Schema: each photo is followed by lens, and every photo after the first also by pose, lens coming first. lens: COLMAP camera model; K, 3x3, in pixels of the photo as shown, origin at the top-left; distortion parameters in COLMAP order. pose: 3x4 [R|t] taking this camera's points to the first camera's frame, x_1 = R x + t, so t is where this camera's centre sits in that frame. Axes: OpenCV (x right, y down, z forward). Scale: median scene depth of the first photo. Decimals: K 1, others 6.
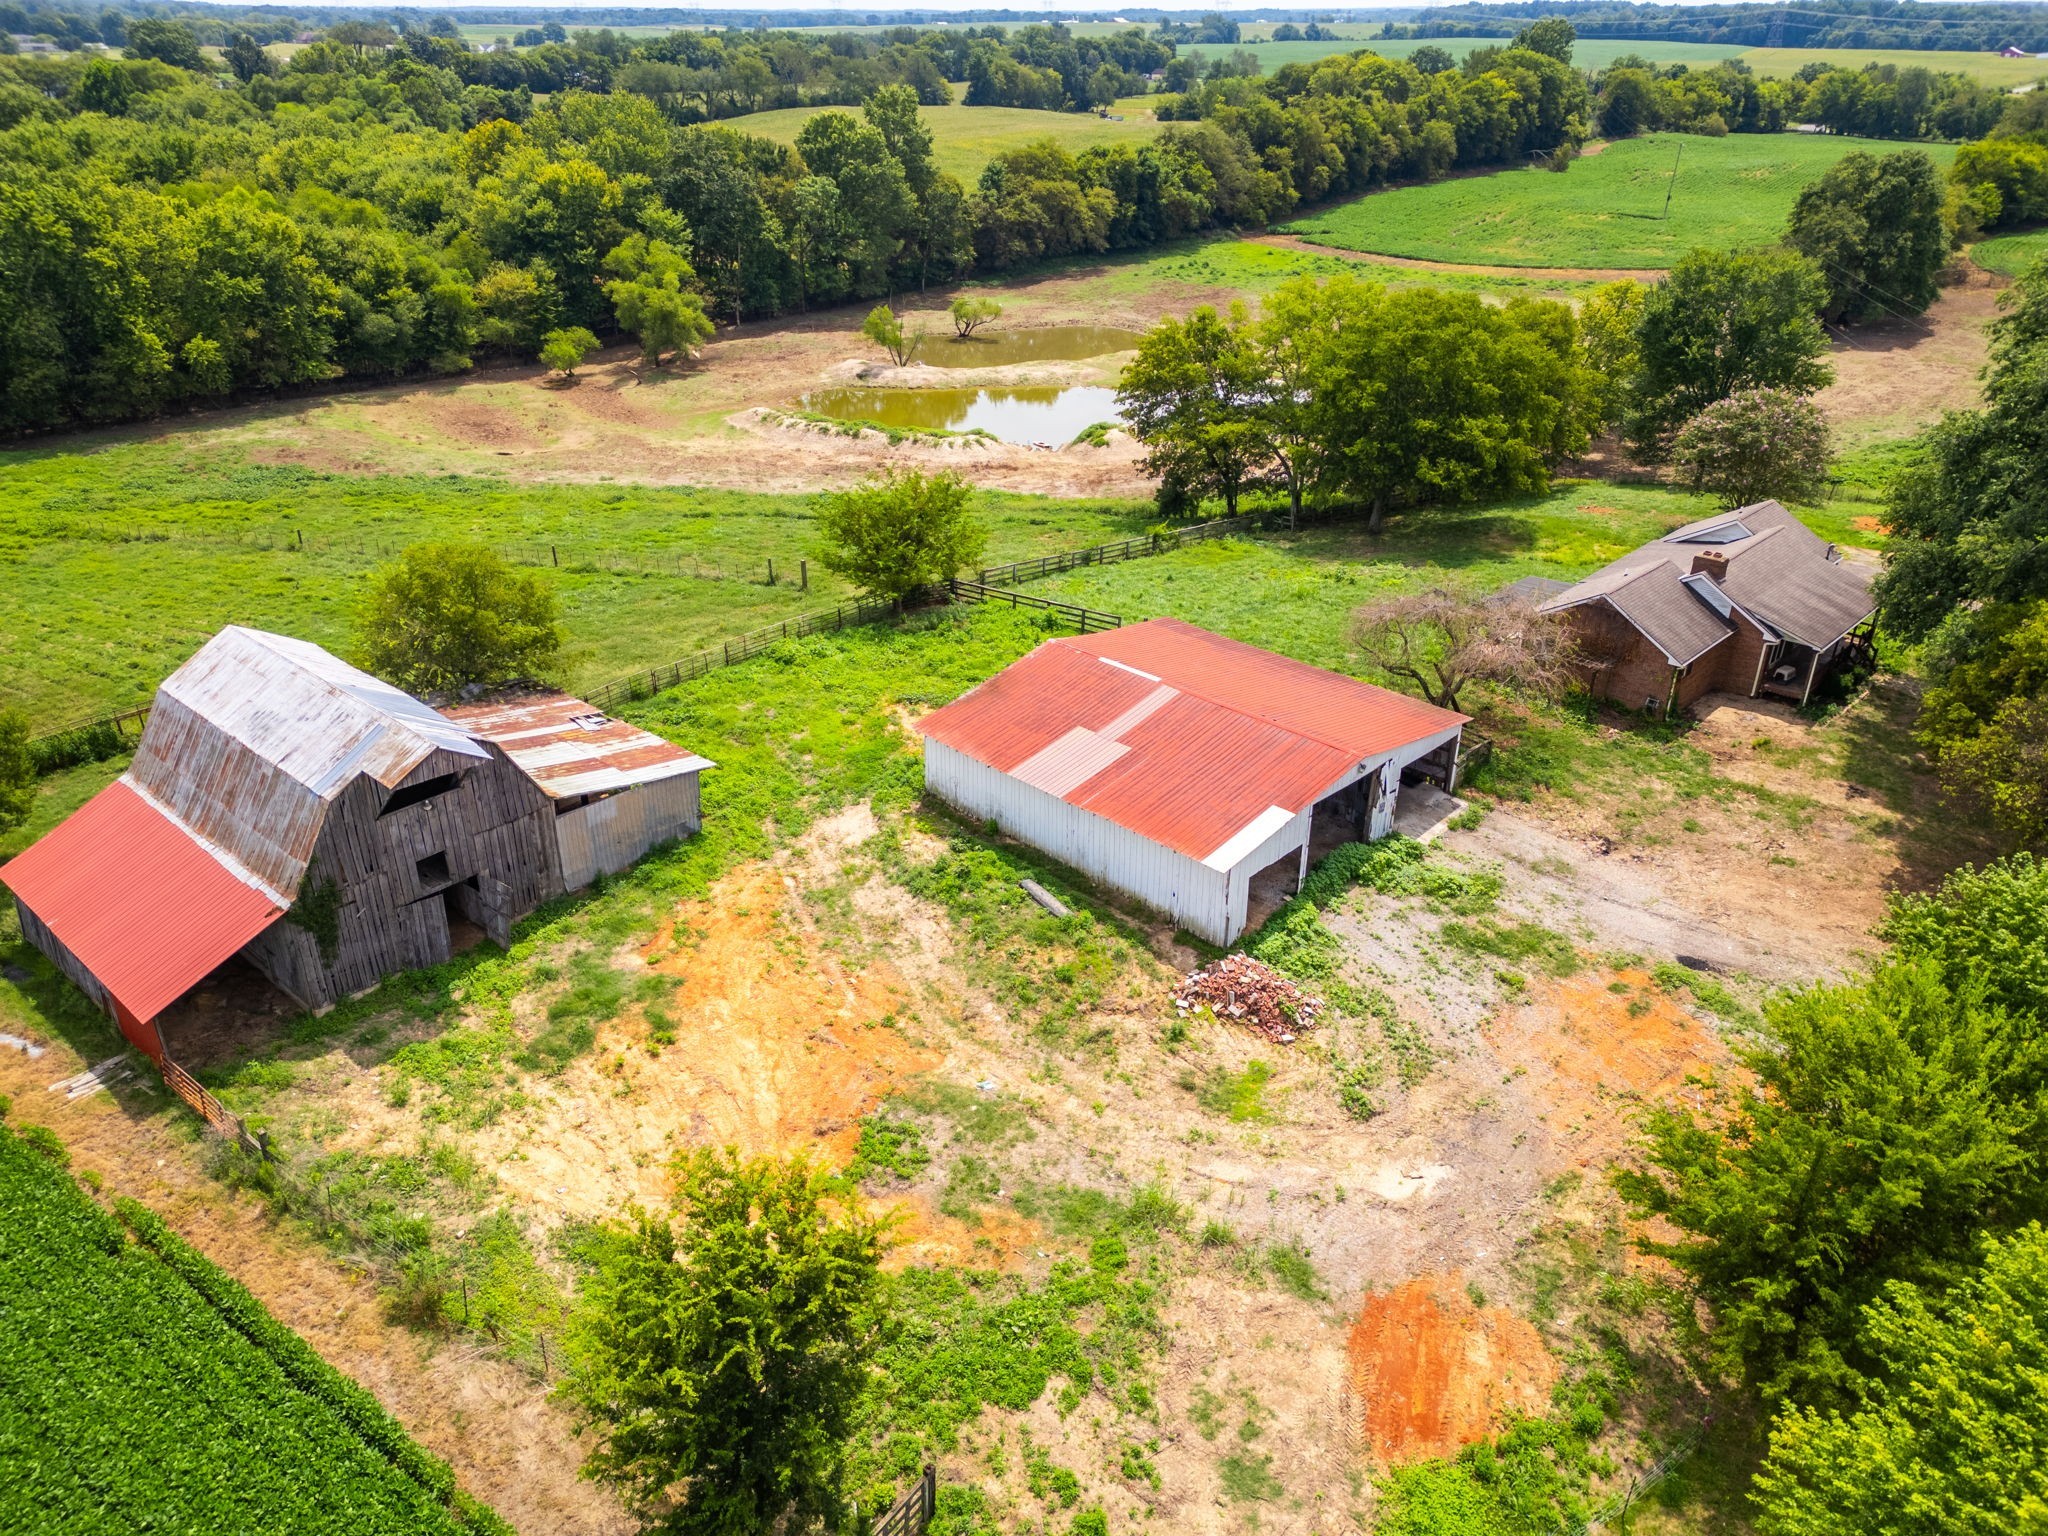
lens RADIAL K [[1446.0, 0, 1026.6], [0, 1446.0, 763.4], [0, 0, 1]] dist [0.074708, -0.067853]
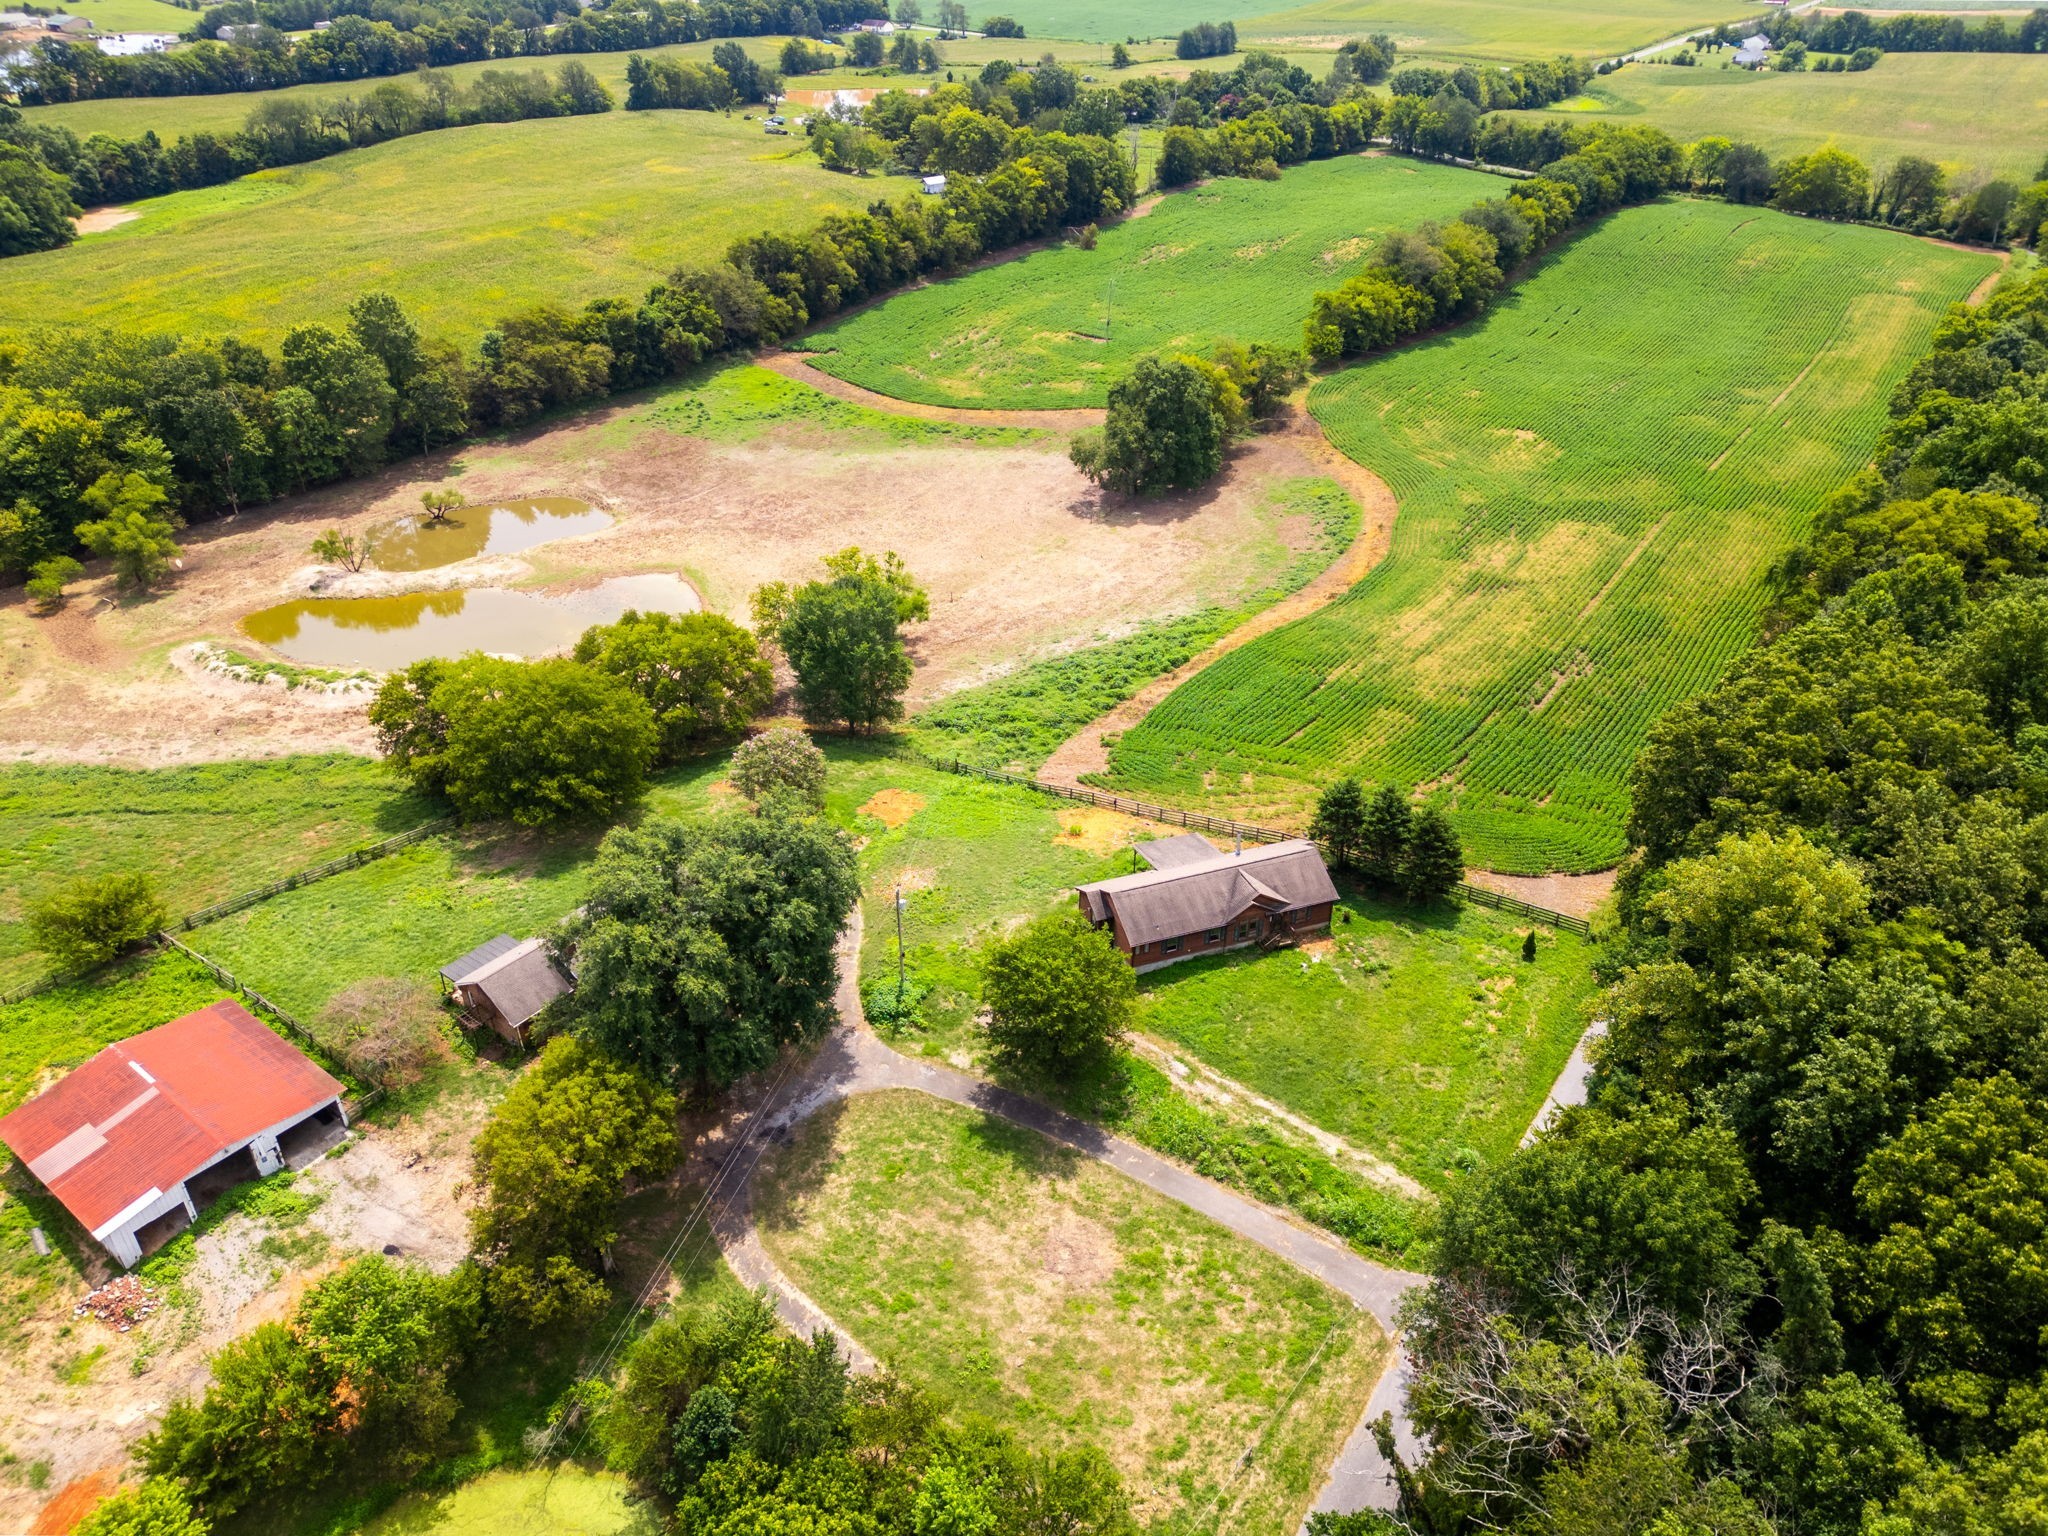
lens RADIAL K [[1446.0, 0, 1026.6], [0, 1446.0, 763.4], [0, 0, 1]] dist [0.074708, -0.067853]
pose [[0.993795, -0.056231, 0.095963, 0.381873], [0.048482, 0.995513, 0.081257, -0.205763], [-0.100102, -0.076100, 0.992063, -0.312898]]
